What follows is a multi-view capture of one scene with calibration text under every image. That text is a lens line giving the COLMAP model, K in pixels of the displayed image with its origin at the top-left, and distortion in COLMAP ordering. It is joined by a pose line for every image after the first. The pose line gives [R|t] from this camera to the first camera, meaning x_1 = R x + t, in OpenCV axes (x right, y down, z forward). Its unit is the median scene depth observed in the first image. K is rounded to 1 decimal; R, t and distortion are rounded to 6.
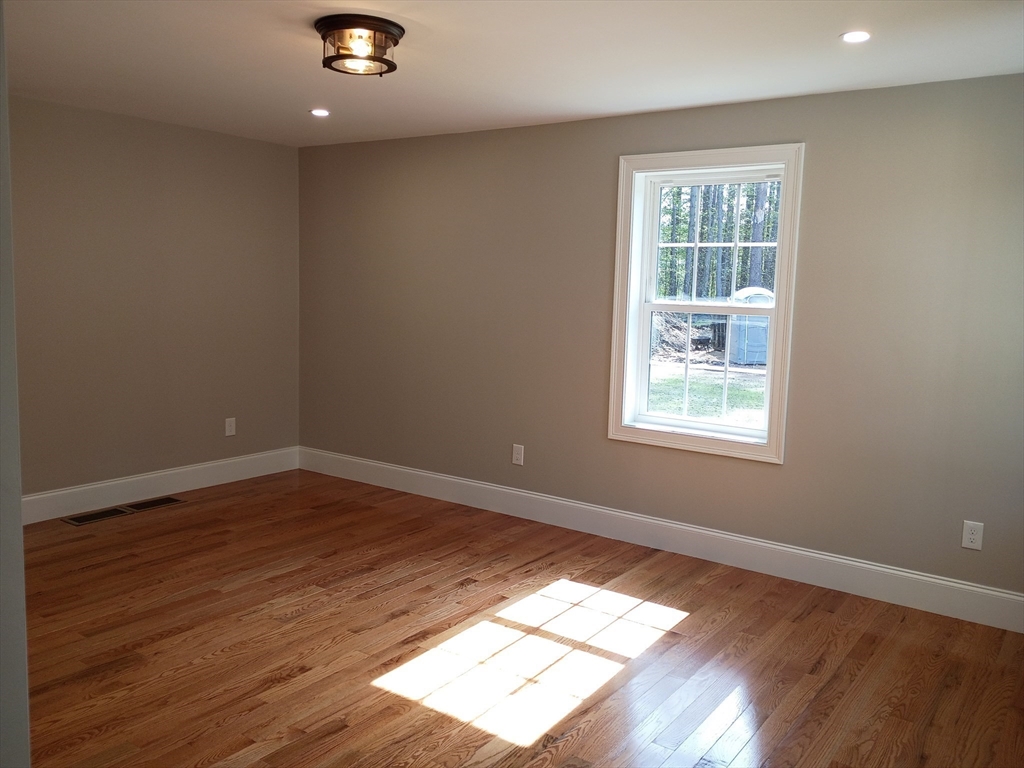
lens RADIAL K [[845.4, 0, 509.2], [0, 845.4, 380.3], [0, 0, 1]] dist [0.070776, -0.093476]
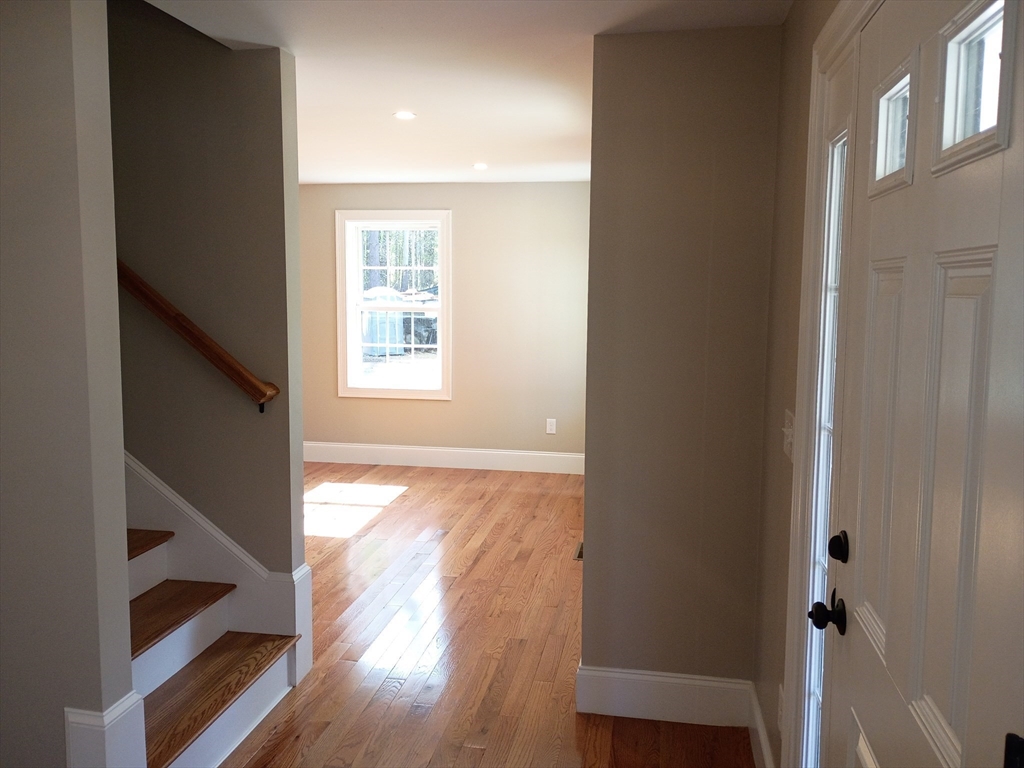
lens RADIAL K [[845.4, 0, 509.2], [0, 845.4, 380.3], [0, 0, 1]] dist [0.070776, -0.093476]
pose [[0.902833, -0.061569, 0.425561, -0.285727], [0.062548, 0.997974, 0.011687, 0.047377], [-0.425418, 0.016067, 0.904854, -0.563353]]
